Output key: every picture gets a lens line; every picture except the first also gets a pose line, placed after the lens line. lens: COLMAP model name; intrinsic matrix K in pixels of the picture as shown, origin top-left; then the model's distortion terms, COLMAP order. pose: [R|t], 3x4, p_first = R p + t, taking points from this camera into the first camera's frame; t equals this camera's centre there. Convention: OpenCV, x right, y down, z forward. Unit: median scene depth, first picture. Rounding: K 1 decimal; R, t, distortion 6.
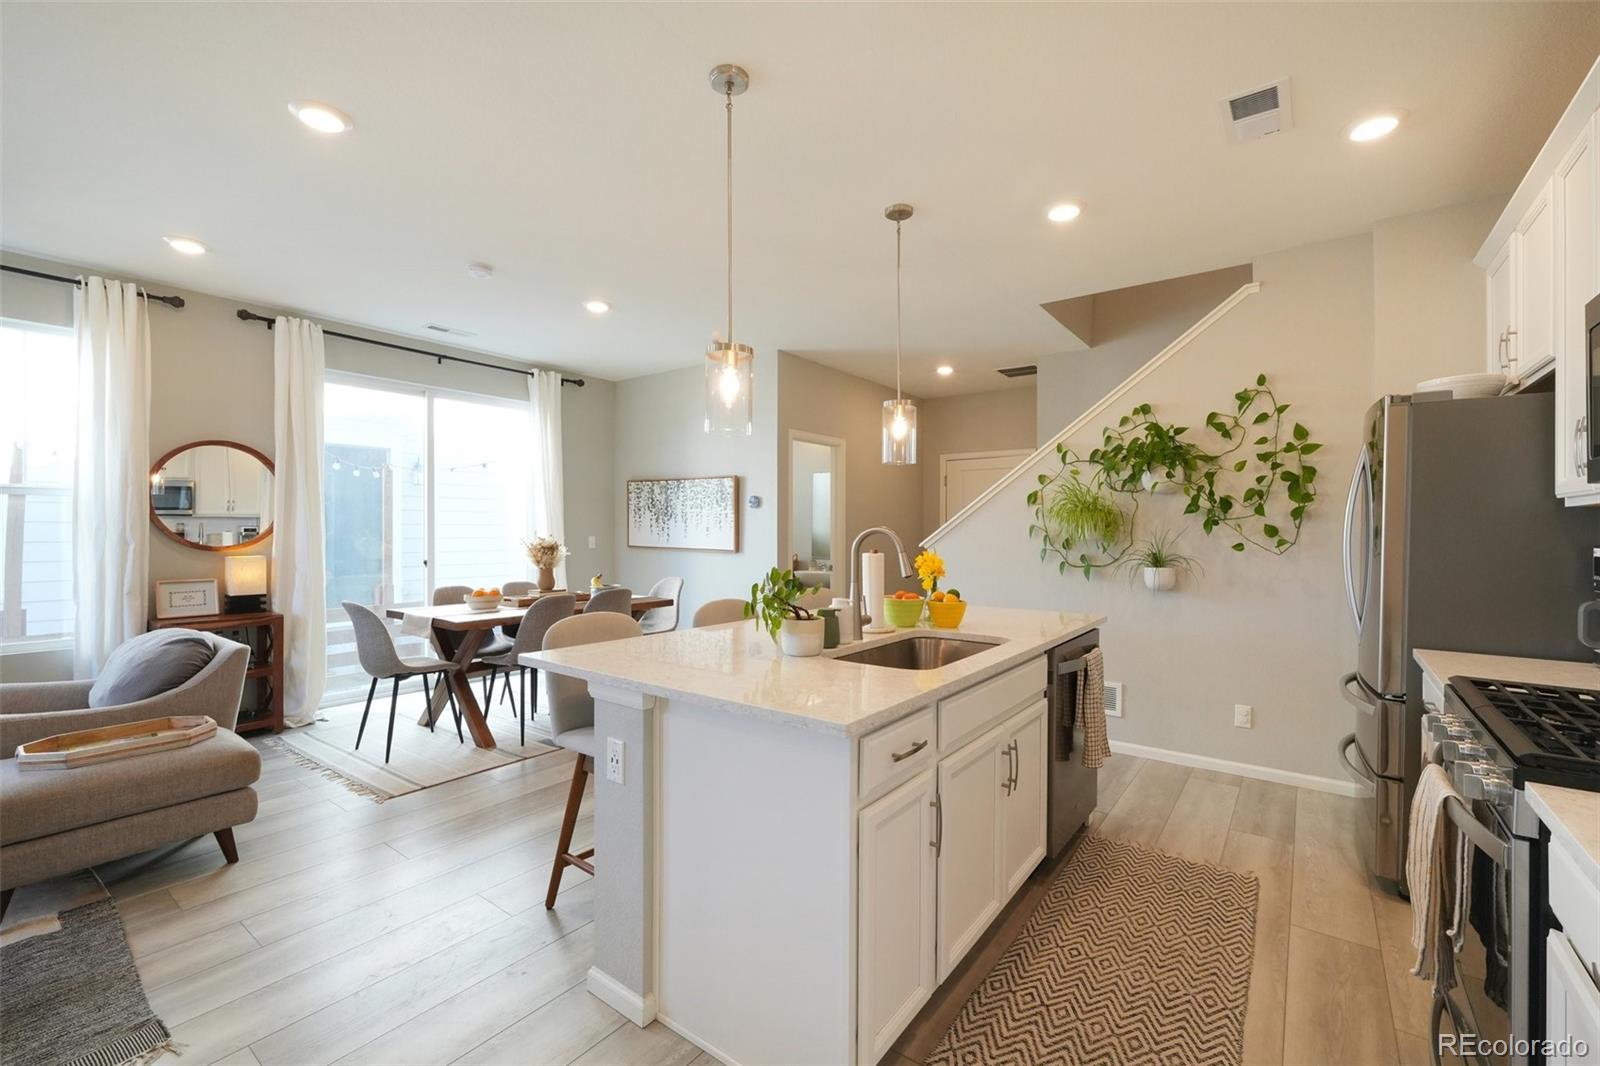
lens RADIAL K [[688.6, 0, 804.0], [0, 688.6, 529.0], [0, 0, 1]] dist [-0.000481, 0.000186]
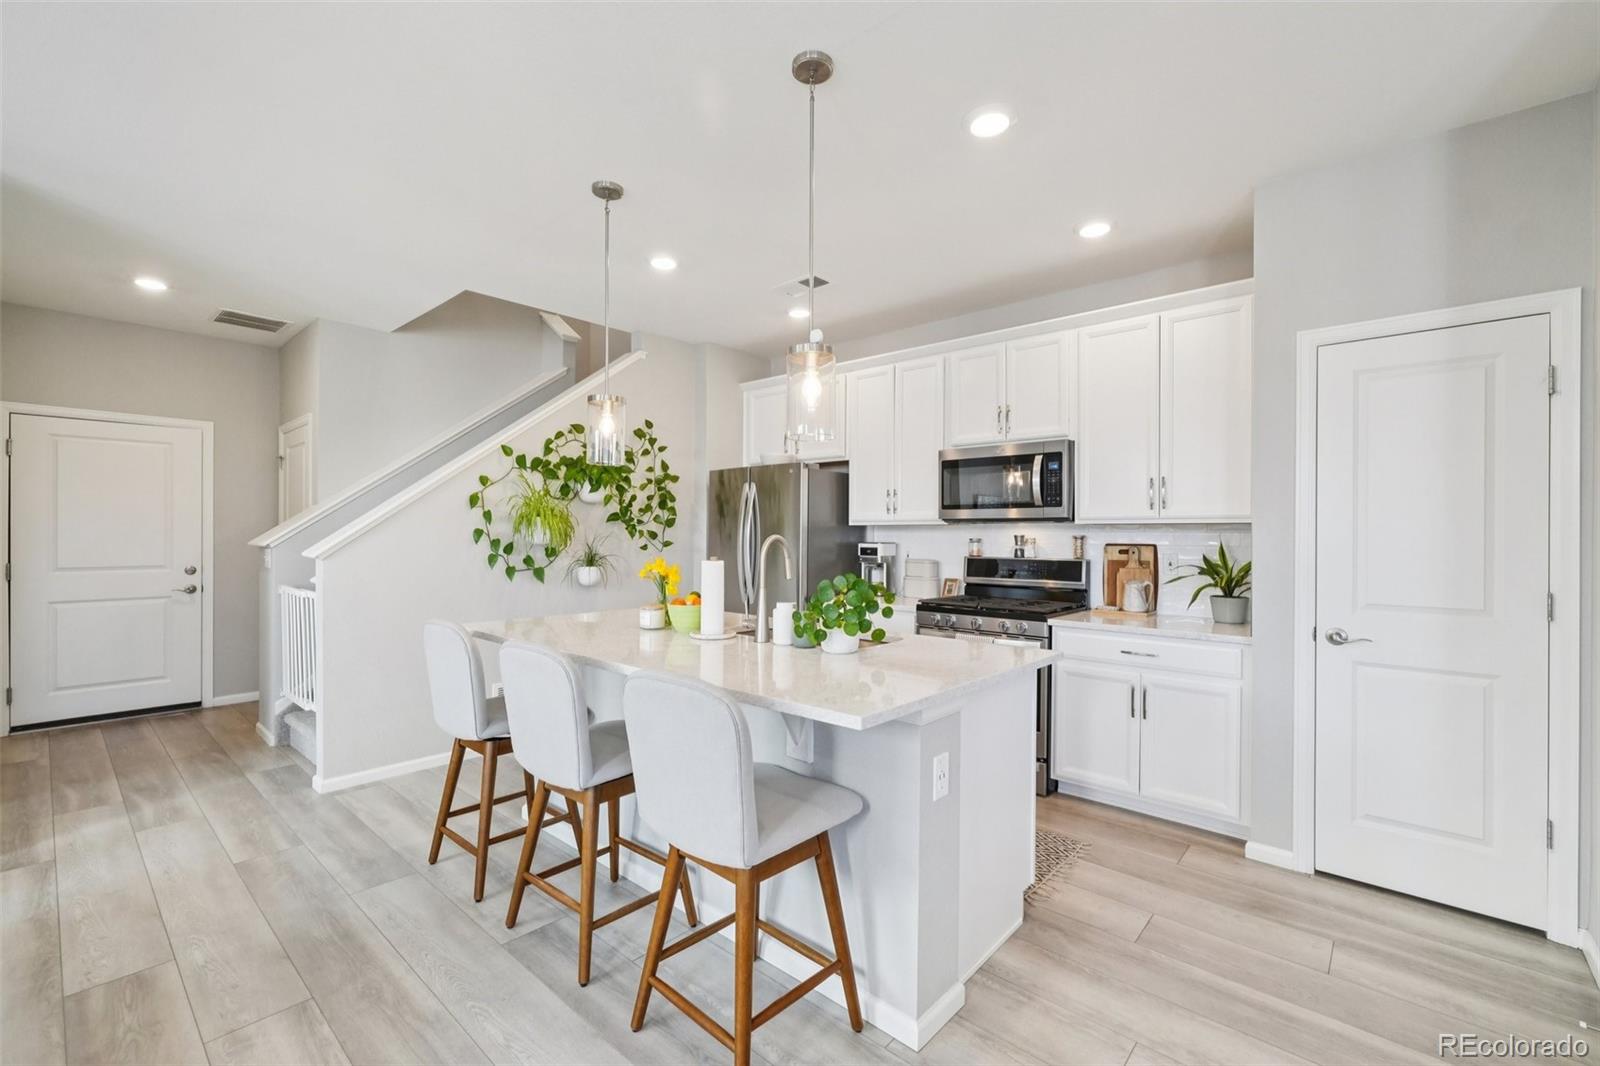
lens RADIAL K [[681.2, 0, 802.3], [0, 681.2, 534.5], [0, 0, 1]] dist [0.001956, 0.000713]
pose [[0.082828, -0.004346, 0.996554, -0.552608], [-0.007436, 0.999960, 0.004979, -0.006309], [-0.996536, -0.007823, 0.082792, 0.489677]]
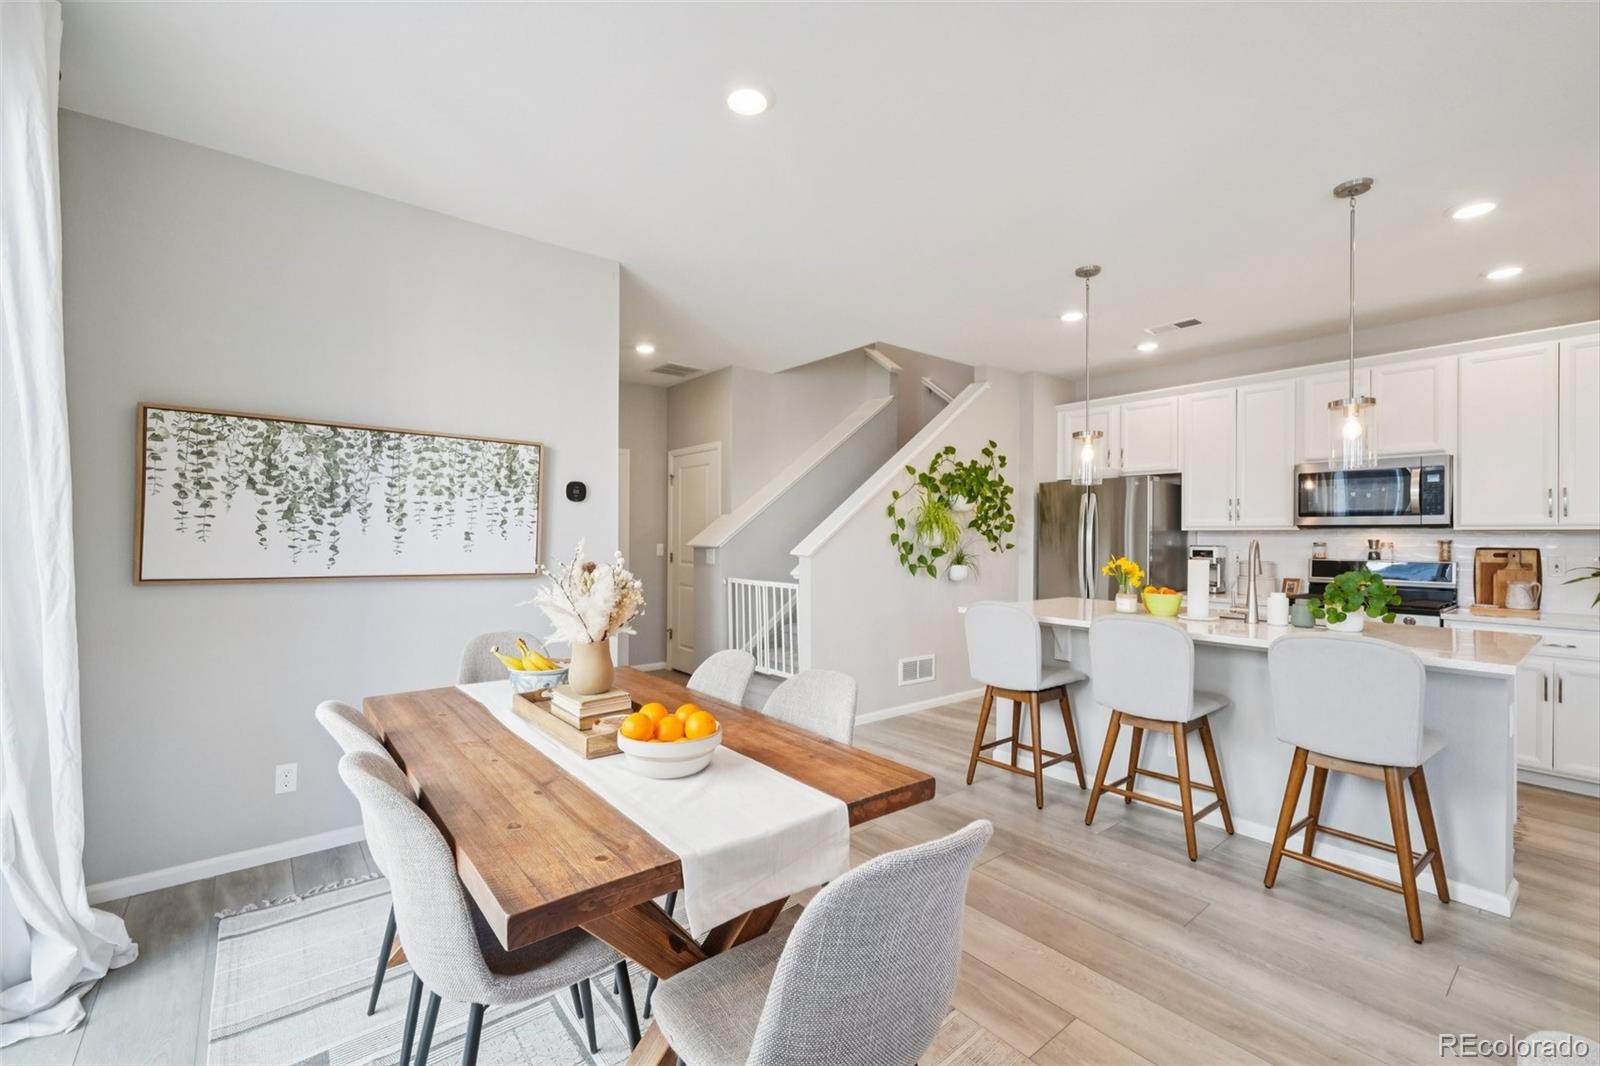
lens RADIAL K [[681.2, 0, 802.3], [0, 681.2, 534.5], [0, 0, 1]] dist [0.001956, 0.000713]
pose [[0.241854, 0.000096, 0.970313, -0.823051], [-0.008479, 0.999962, 0.002014, -0.005530], [-0.970276, -0.008714, 0.241846, 0.878515]]
